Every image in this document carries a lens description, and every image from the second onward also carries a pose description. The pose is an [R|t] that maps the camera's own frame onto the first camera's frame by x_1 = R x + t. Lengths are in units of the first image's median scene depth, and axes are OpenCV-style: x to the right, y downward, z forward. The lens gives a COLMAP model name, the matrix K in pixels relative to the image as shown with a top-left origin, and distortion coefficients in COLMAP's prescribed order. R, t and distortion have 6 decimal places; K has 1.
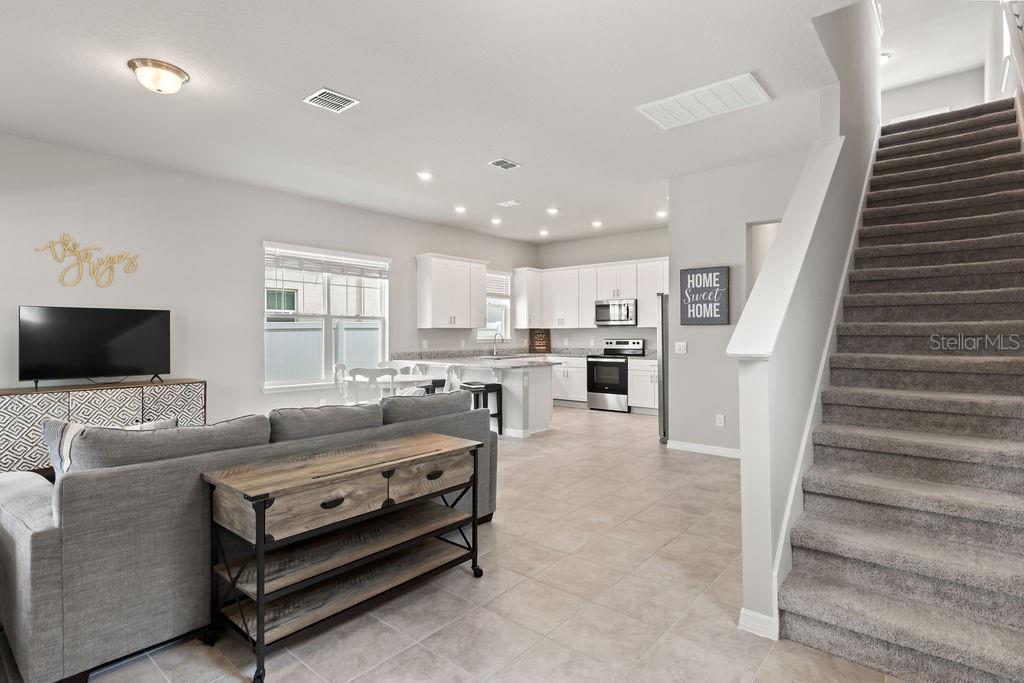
lens RADIAL K [[520.5, 0, 510.6], [0, 520.5, 330.6], [0, 0, 1]] dist [-0.009762, 0.002439]
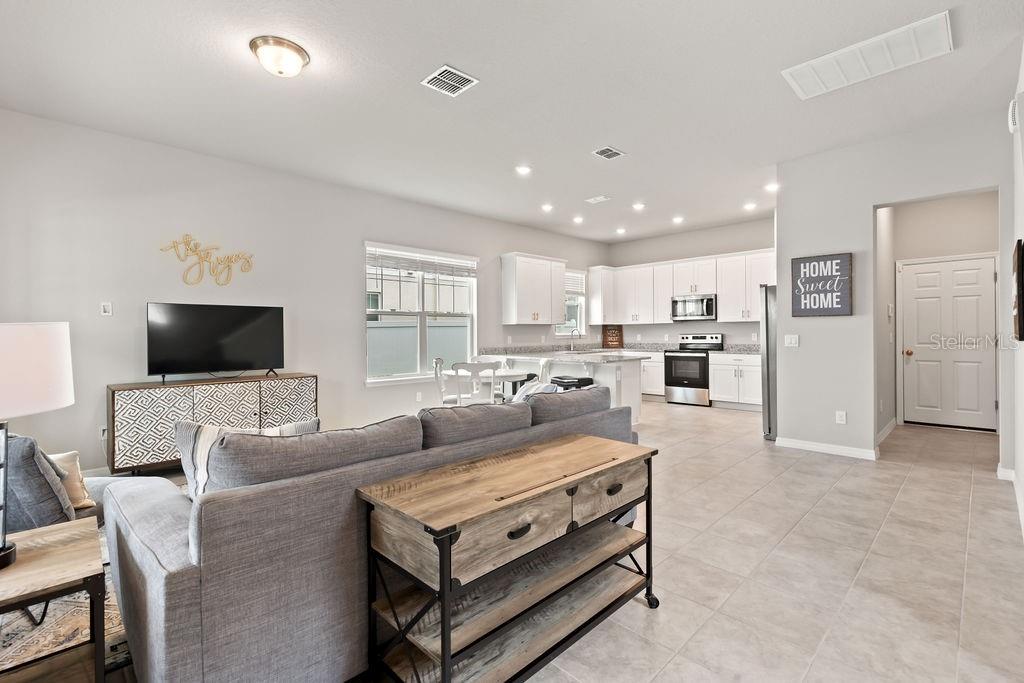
lens RADIAL K [[461.0, 0, 511.7], [0, 461.0, 332.6], [0, 0, 1]] dist [0.002274, -0.000578]
pose [[0.995766, -0.007361, -0.091633, -0.088166], [0.007897, 0.999954, 0.005486, 0.007849], [0.091588, -0.006186, 0.995778, 0.092447]]
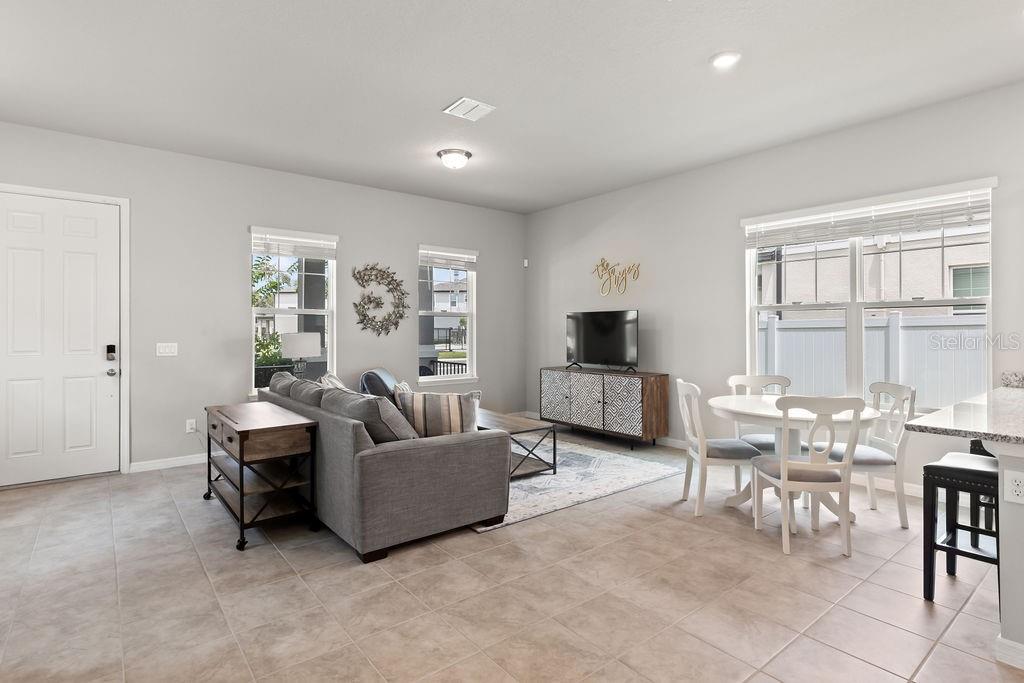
lens RADIAL K [[520.5, 0, 510.6], [0, 520.5, 330.6], [0, 0, 1]] dist [-0.009762, 0.002439]
pose [[-0.195851, 0.001528, -0.980632, 0.367143], [0.005899, 0.999983, 0.000380, 0.001983], [0.980616, -0.005710, -0.195857, 0.715955]]
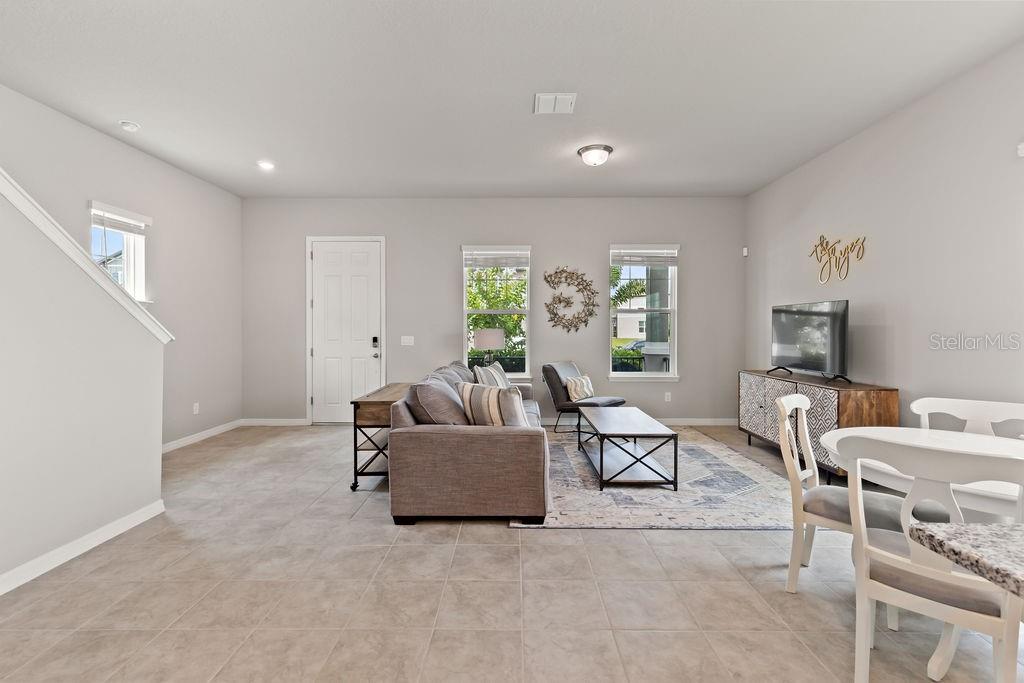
lens RADIAL K [[461.2, 0, 507.2], [0, 461.2, 334.6], [0, 0, 1]] dist [0.003507, 0.000034]
pose [[-0.771435, 0.008664, -0.636249, 0.174782], [0.003203, 0.999948, 0.009733, 0.005403], [0.636300, 0.005470, -0.771422, 0.921710]]
